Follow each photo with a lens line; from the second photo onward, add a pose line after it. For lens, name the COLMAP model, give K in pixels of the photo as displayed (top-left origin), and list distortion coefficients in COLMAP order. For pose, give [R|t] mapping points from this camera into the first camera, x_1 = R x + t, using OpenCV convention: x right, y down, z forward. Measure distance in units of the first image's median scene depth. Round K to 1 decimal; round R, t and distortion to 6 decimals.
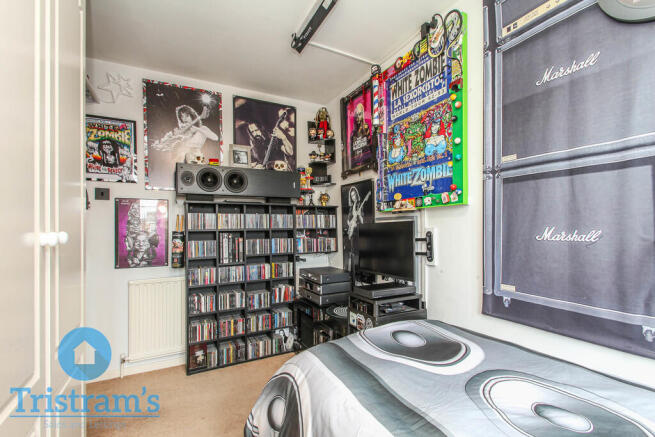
lens RADIAL K [[304.5, 0, 328.9], [0, 304.5, 222.3], [0, 0, 1]] dist [0.020210, -0.007409]
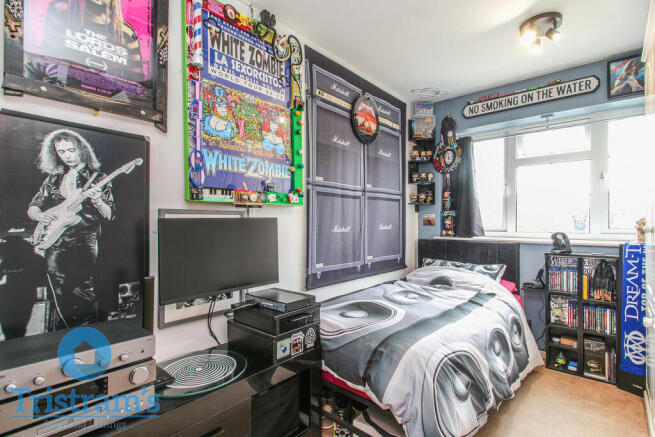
lens RADIAL K [[322.7, 0, 328.0], [0, 322.7, 223.5], [0, 0, 1]] dist [0.017427, 0.000377]
pose [[-0.367595, 0.016585, 0.929838, -0.655841], [-0.003801, 0.999806, -0.019336, 0.029653], [-0.929978, -0.010642, -0.367461, 1.133278]]
